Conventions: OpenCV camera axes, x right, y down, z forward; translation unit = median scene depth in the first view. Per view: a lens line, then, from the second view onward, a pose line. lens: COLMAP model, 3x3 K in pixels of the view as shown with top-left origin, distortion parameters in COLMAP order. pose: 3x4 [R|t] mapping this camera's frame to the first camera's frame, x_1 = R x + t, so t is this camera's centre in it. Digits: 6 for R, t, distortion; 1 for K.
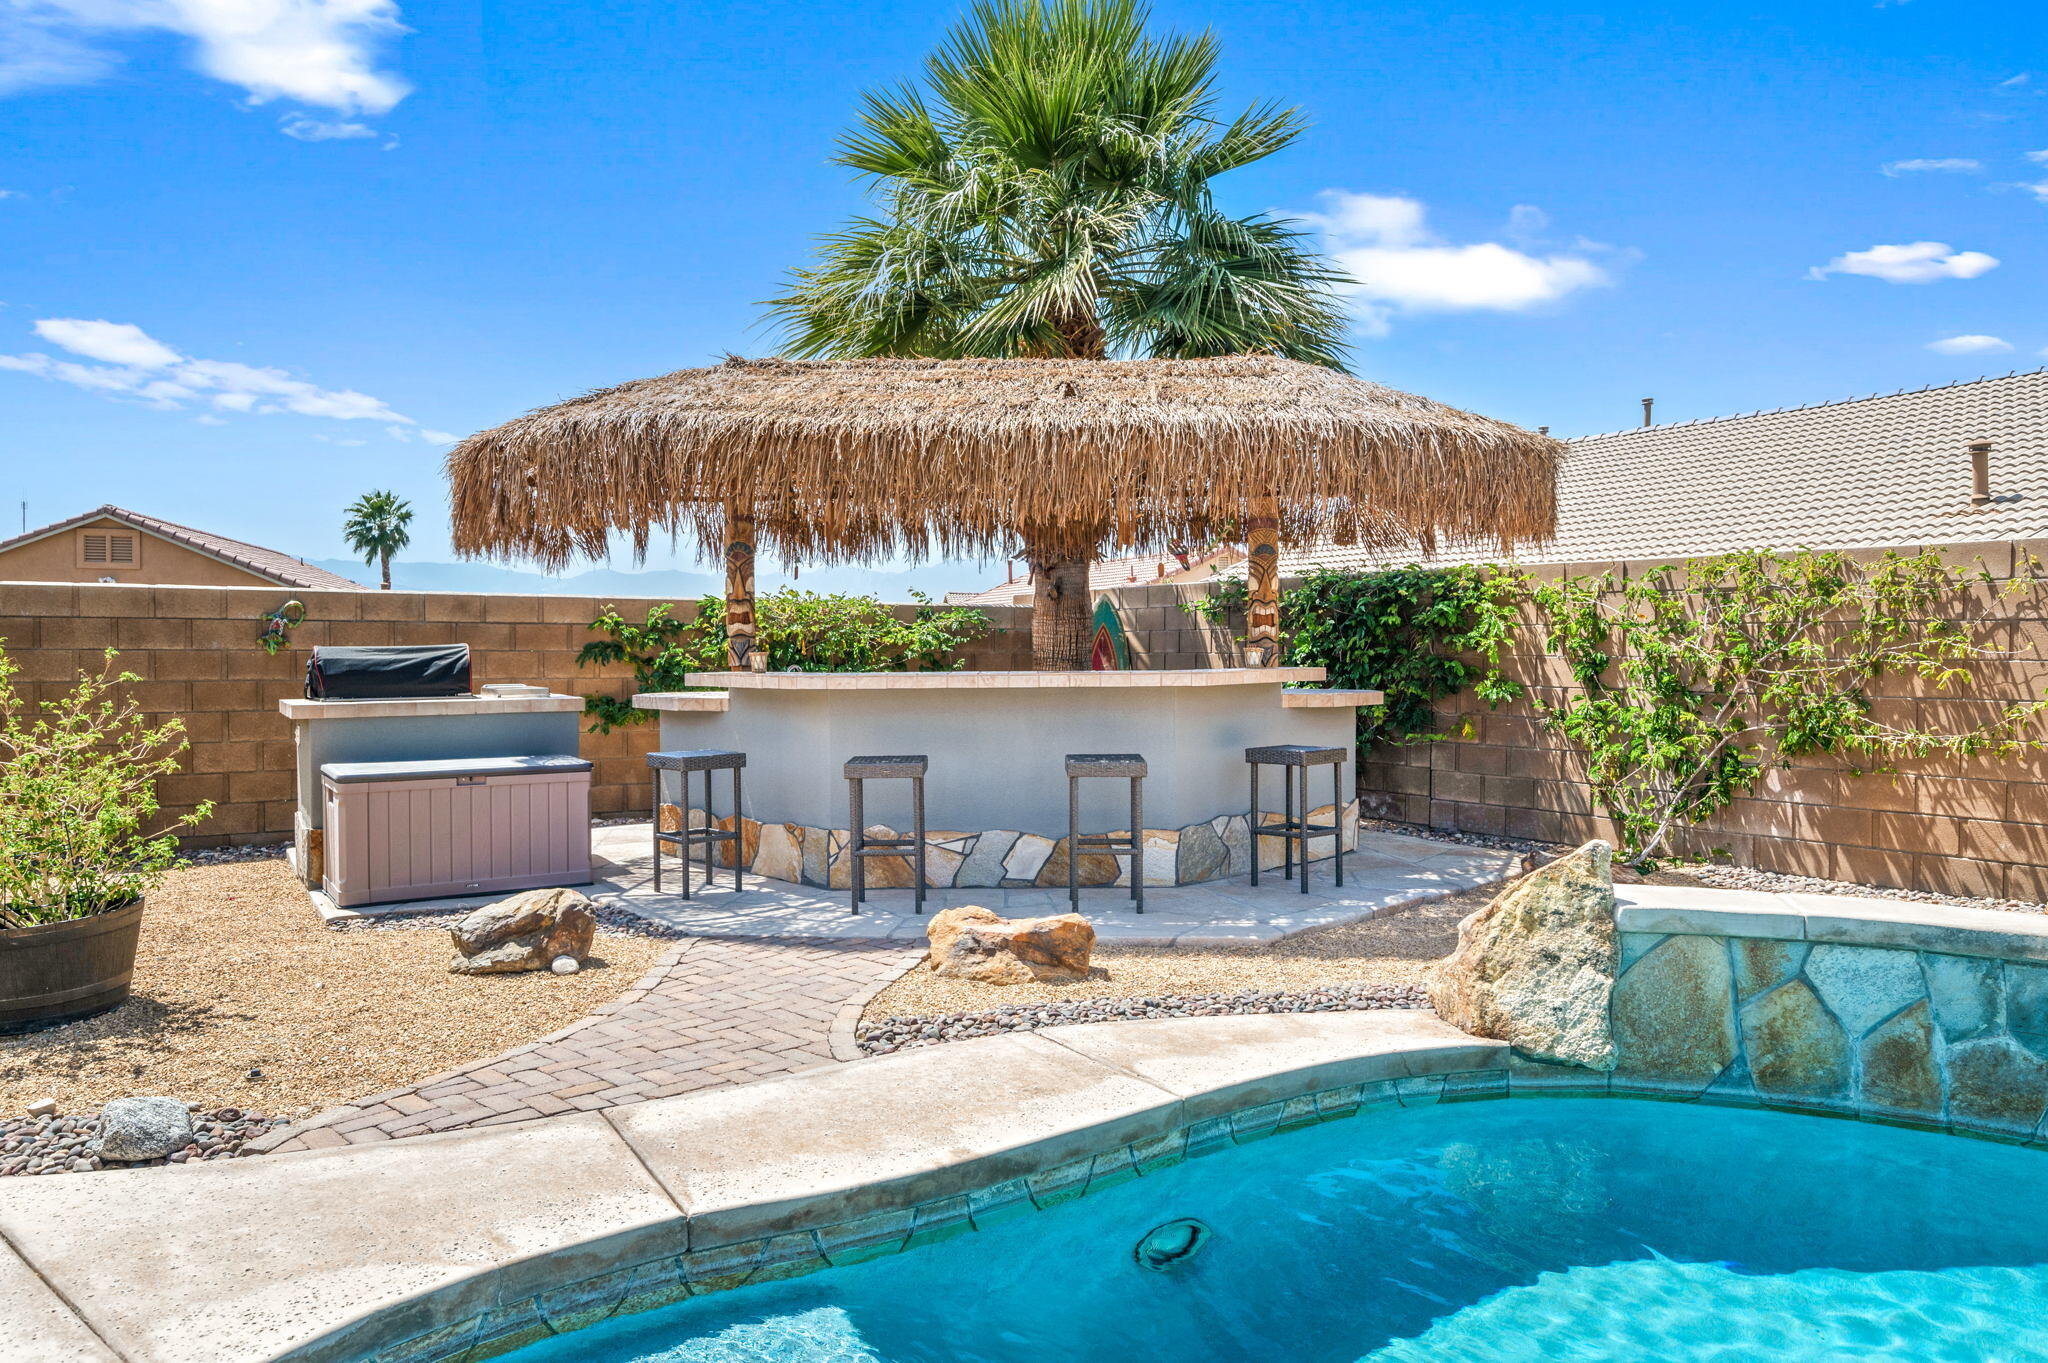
lens RADIAL K [[1369.2, 0, 1015.3], [0, 1369.2, 681.8], [0, 0, 1]] dist [-0.001129, 0.001840]
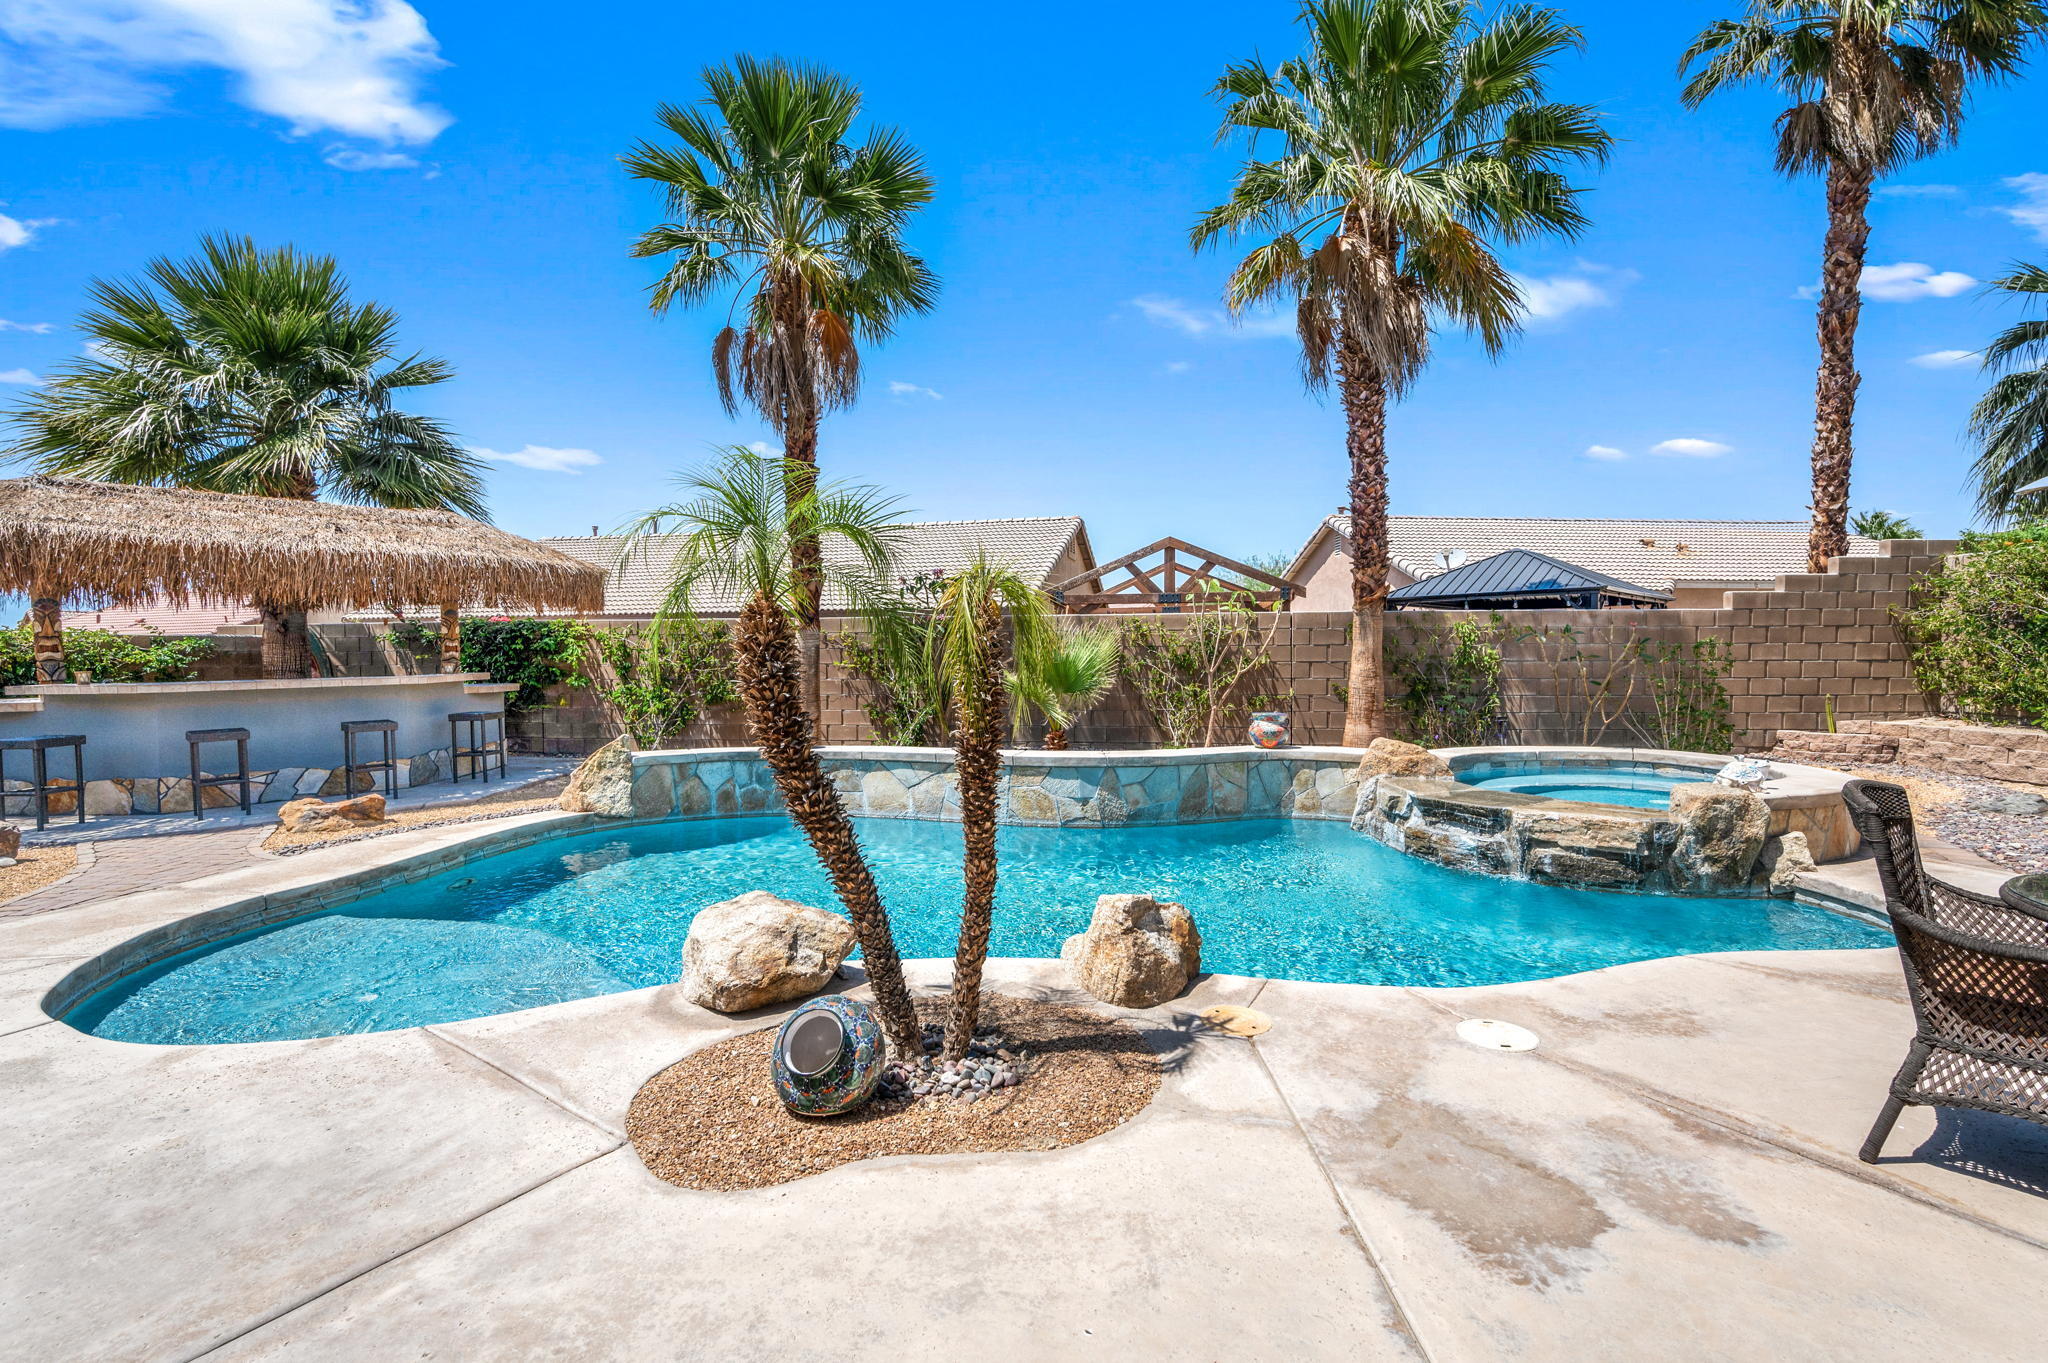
lens RADIAL K [[895.0, 0, 1019.2], [0, 895.0, 681.2], [0, 0, 1]] dist [0.000268, 0.000367]
pose [[0.690827, -0.029911, 0.722402, -0.185304], [0.025926, 0.999526, 0.016592, 0.000588], [-0.722555, 0.007267, 0.691275, -0.469150]]
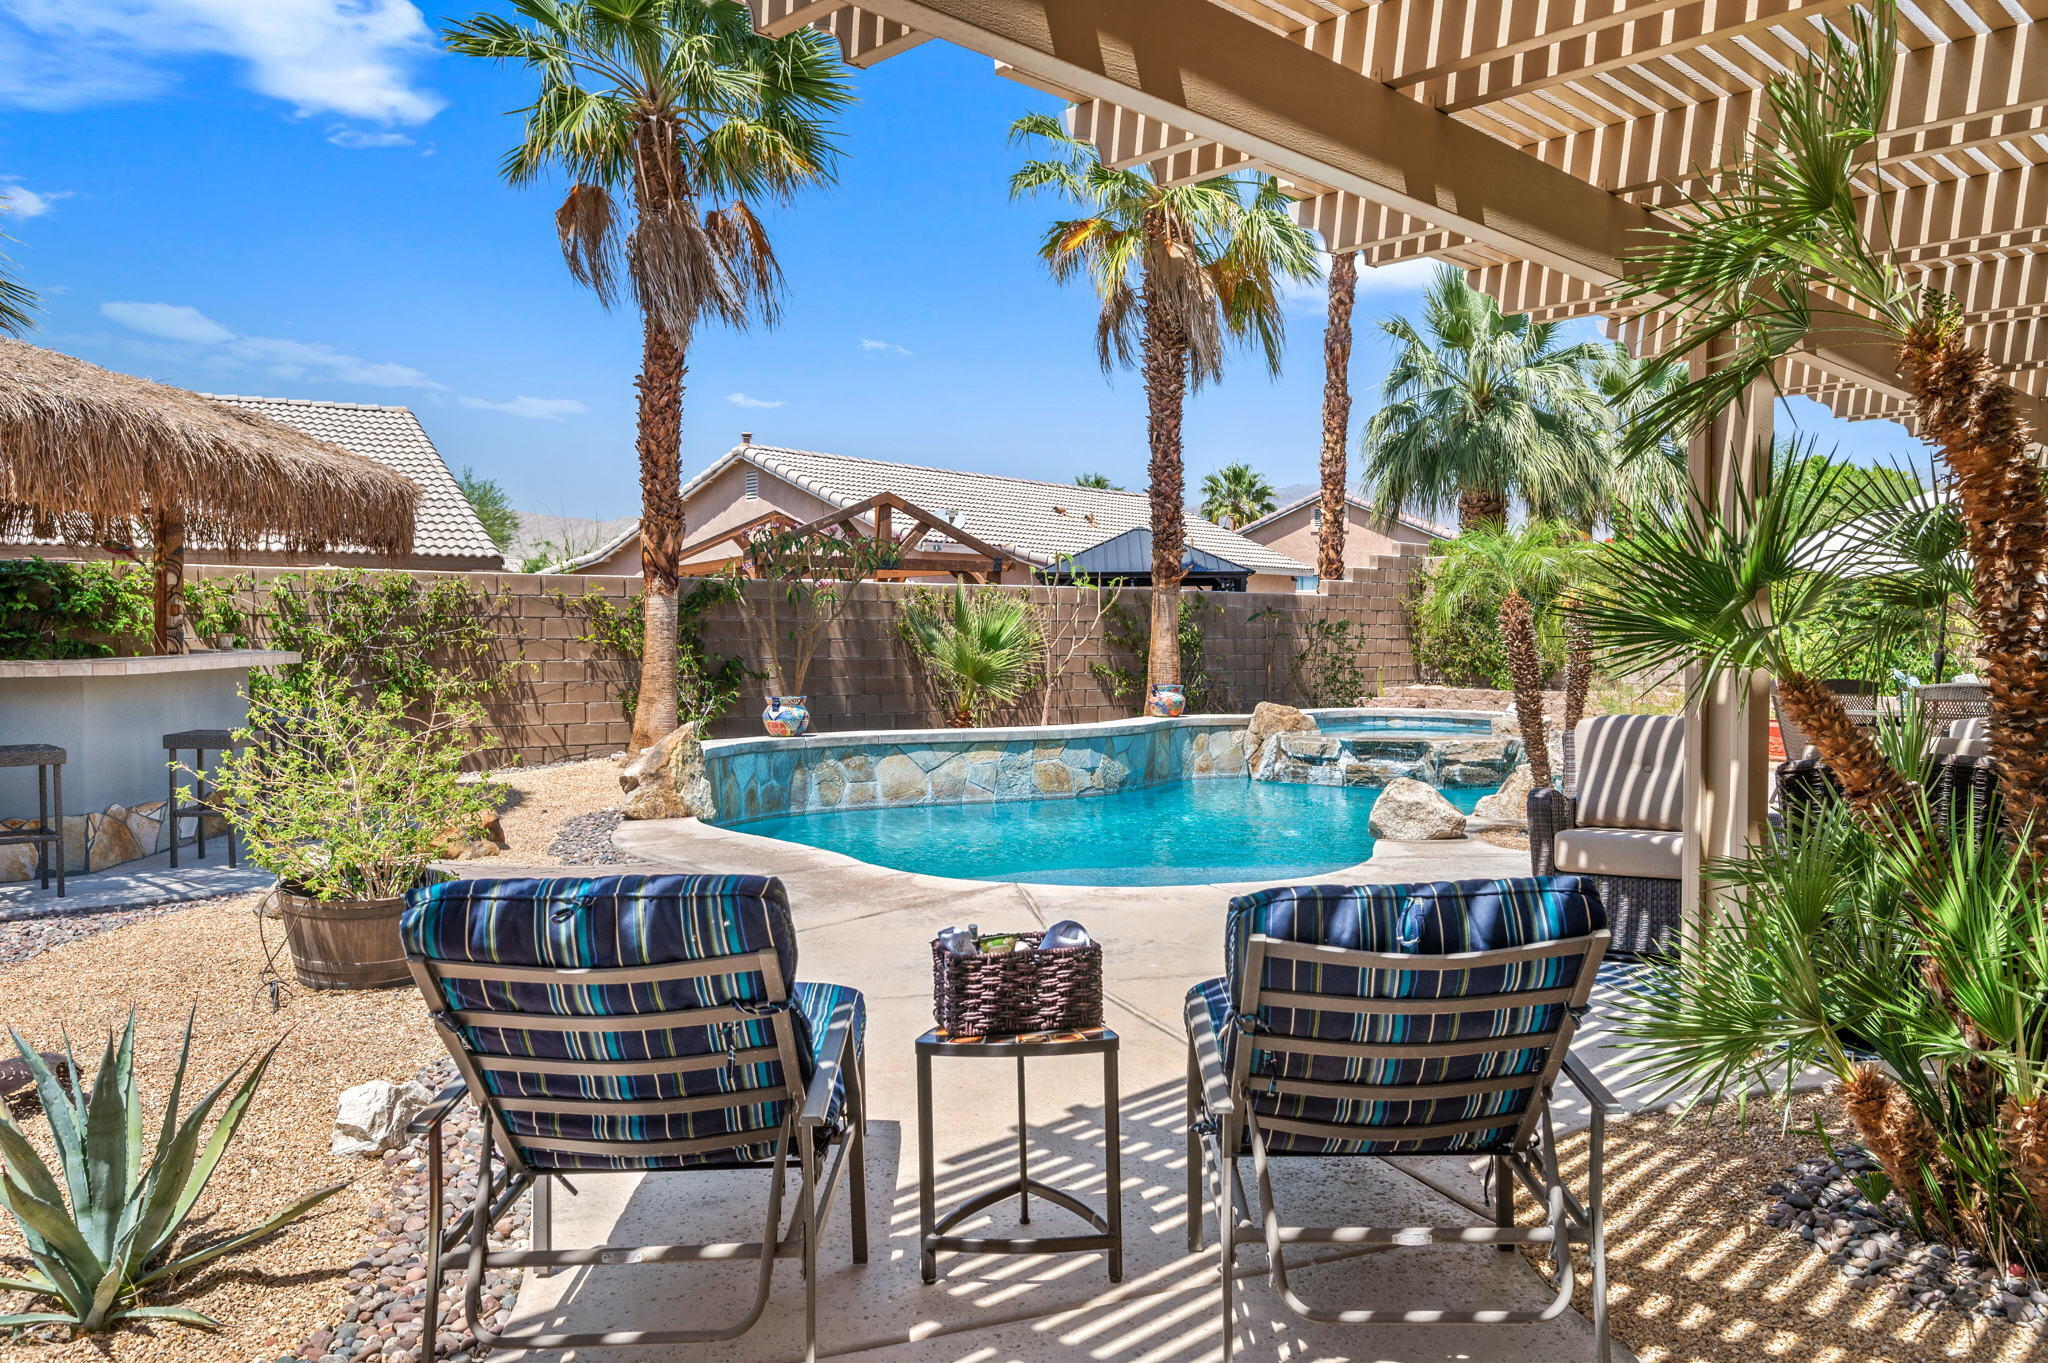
lens RADIAL K [[1568.4, 0, 1006.0], [0, 1568.4, 683.3], [0, 0, 1]] dist [-0.008289, 0.004148]
pose [[-0.021064, -0.036040, 0.999128, -1.238031], [0.022049, 0.999090, 0.036503, -0.015937], [-0.999535, 0.022799, -0.020250, 0.320538]]
